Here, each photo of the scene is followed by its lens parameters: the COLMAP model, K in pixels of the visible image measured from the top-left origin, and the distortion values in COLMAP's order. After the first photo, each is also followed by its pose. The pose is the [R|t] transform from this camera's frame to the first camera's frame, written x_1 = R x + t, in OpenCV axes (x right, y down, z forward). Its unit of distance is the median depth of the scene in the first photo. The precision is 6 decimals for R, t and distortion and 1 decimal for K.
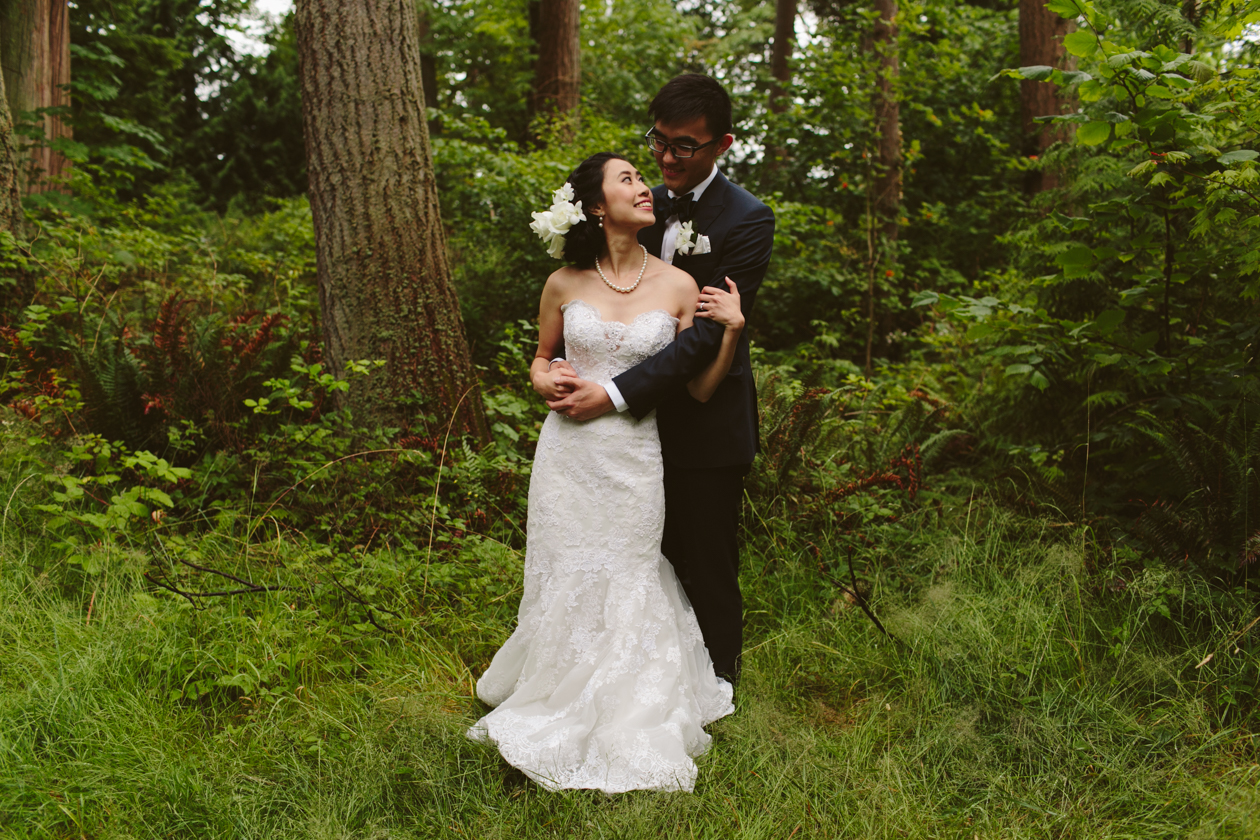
lens RADIAL K [[1244.5, 0, 630.4], [0, 1244.5, 363.8], [0, 0, 1]] dist [0.006590, 0.012889]
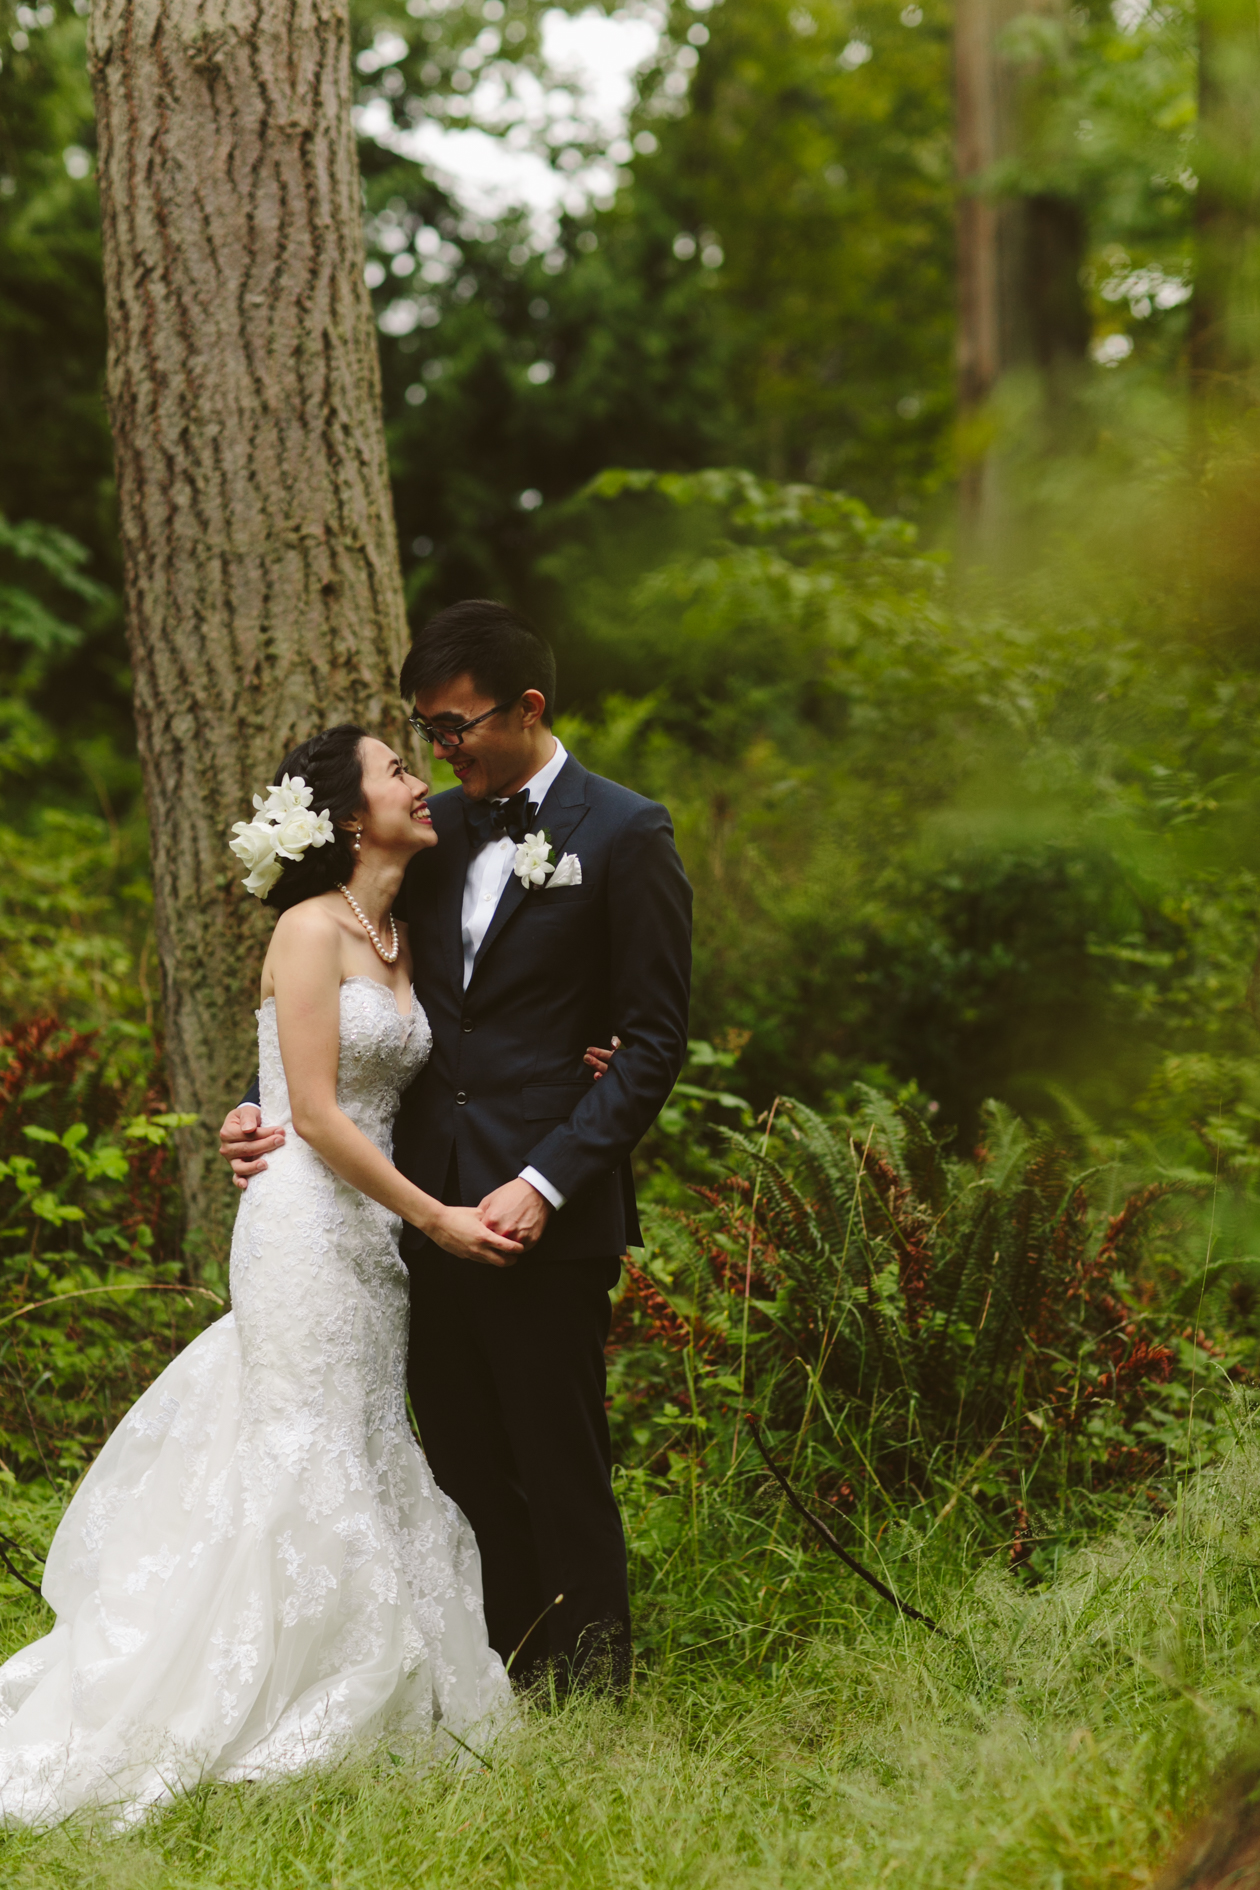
lens RADIAL K [[4675.6, 0, 630.0], [0, 4675.6, 945.0], [0, 0, 1]] dist [-0.007225, -0.215943]
pose [[0.956232, -0.008838, -0.292475, 0.417076], [-0.010444, 0.997876, -0.064302, 0.038907], [0.292422, 0.064543, 0.954109, -0.573552]]
